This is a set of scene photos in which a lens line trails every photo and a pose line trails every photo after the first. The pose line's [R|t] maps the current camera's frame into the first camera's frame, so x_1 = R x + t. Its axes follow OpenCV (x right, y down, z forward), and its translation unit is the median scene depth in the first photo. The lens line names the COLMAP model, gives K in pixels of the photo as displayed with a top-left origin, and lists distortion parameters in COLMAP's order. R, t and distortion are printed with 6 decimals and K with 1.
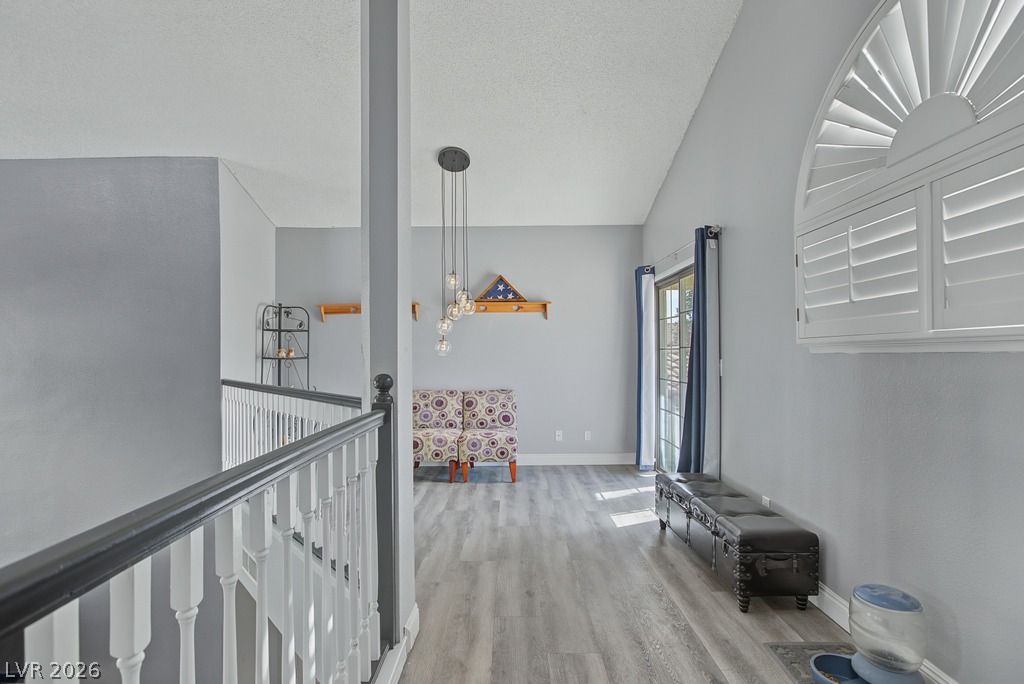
lens RADIAL K [[473.3, 0, 513.9], [0, 473.3, 347.0], [0, 0, 1]] dist [-0.003349, -0.000468]
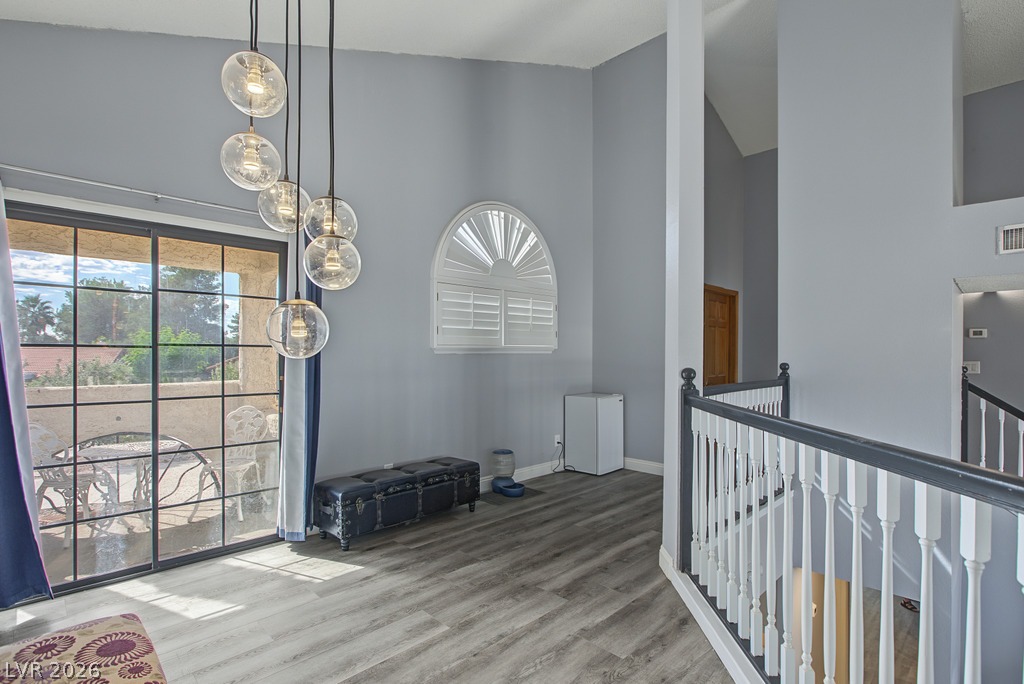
lens RADIAL K [[473.3, 0, 524.2], [0, 473.3, 358.2], [0, 0, 1]] dist [-0.003349, -0.000468]
pose [[-0.704498, 0.003086, 0.709700, -0.707578], [-0.006758, 0.999916, -0.011056, 0.042033], [-0.709674, -0.012585, -0.704418, 1.796671]]
